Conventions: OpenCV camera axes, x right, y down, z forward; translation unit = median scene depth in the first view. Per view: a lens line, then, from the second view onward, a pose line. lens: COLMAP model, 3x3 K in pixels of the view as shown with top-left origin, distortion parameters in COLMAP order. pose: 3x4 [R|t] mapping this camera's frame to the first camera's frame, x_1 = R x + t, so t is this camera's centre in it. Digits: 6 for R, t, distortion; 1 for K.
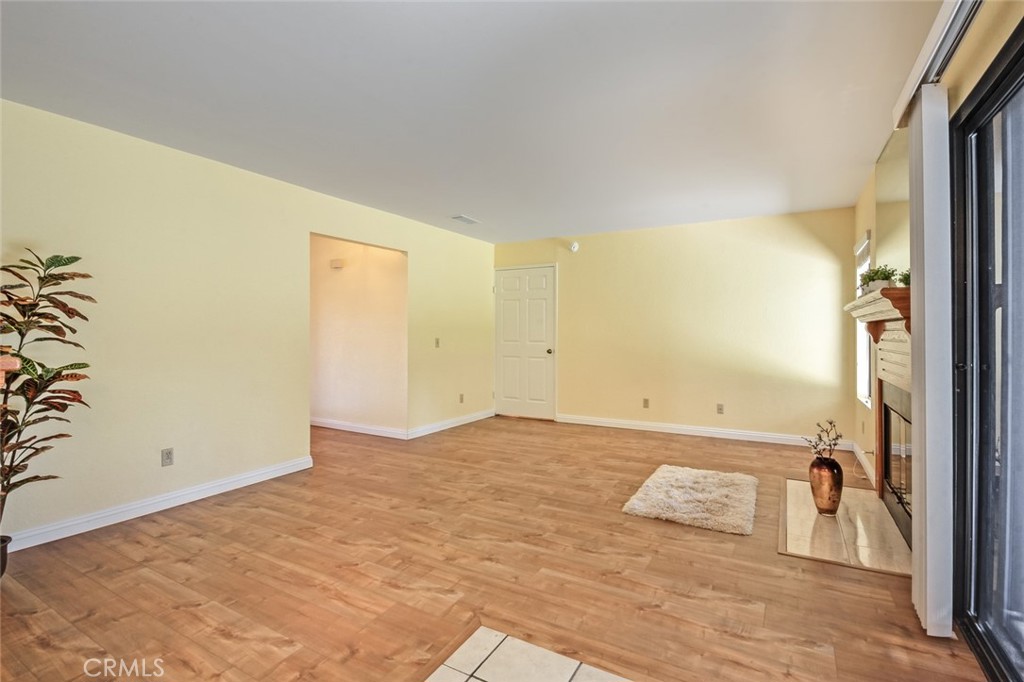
lens RADIAL K [[483.6, 0, 505.4], [0, 483.6, 335.5], [0, 0, 1]] dist [0.000369, 0.000461]
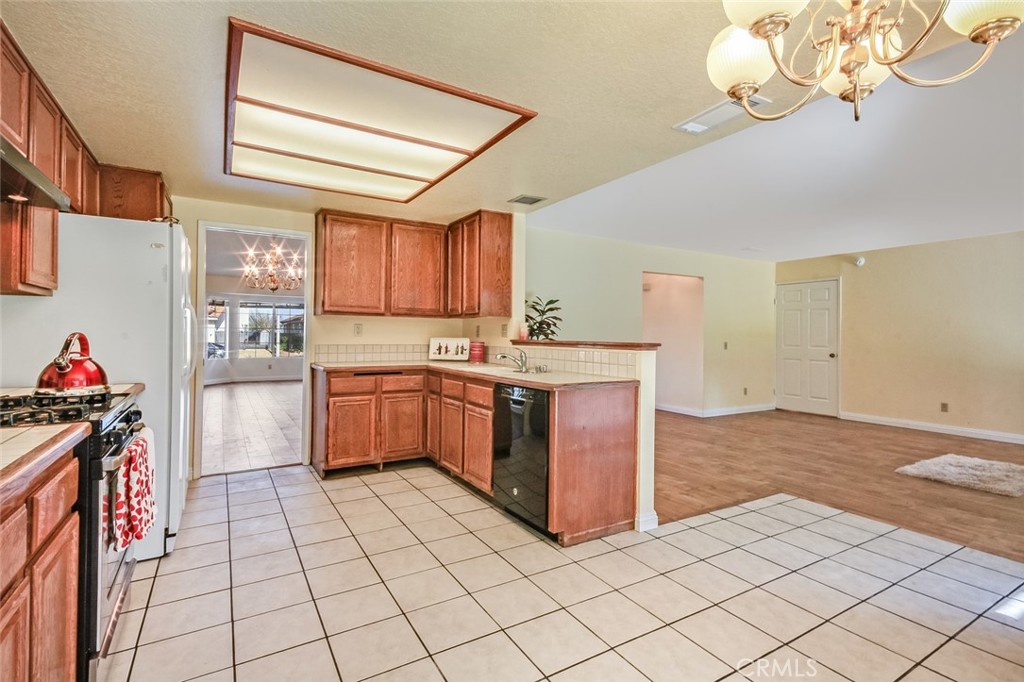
lens RADIAL K [[487.0, 0, 495.9], [0, 487.0, 332.7], [0, 0, 1]] dist [0.003407, -0.000352]
pose [[0.866917, 0.005168, -0.498425, -0.040952], [-0.012421, 0.999860, -0.011237, 0.004939], [0.498297, 0.015933, 0.866860, -0.681225]]
